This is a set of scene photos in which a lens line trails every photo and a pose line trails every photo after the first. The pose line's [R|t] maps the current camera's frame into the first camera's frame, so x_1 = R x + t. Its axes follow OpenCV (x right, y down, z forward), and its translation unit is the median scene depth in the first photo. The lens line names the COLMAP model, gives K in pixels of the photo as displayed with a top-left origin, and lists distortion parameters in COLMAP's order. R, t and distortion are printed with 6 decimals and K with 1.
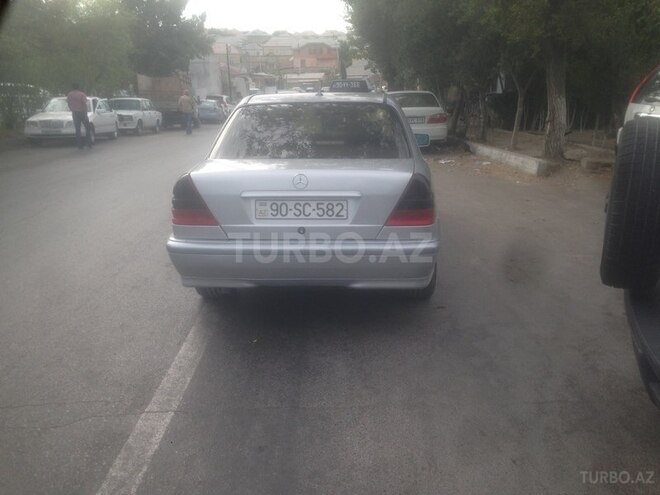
lens RADIAL K [[638.4, 0, 332.0], [0, 638.4, 247.9], [0, 0, 1]] dist [0.002032, 0.000000]
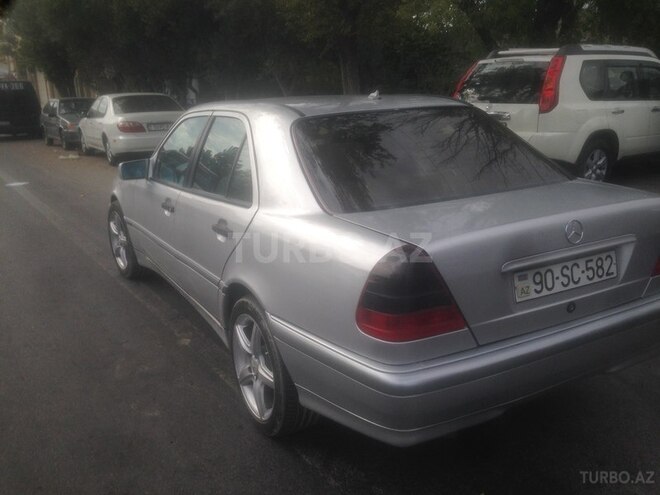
lens RADIAL K [[638.4, 0, 329.6], [0, 638.4, 246.4], [0, 0, 1]] dist [0.002032, 0.000000]
pose [[0.826237, -0.152818, 0.542198, -0.582833], [0.154862, 0.987034, 0.042206, -0.151310], [-0.541618, 0.049093, 0.839190, 0.596637]]
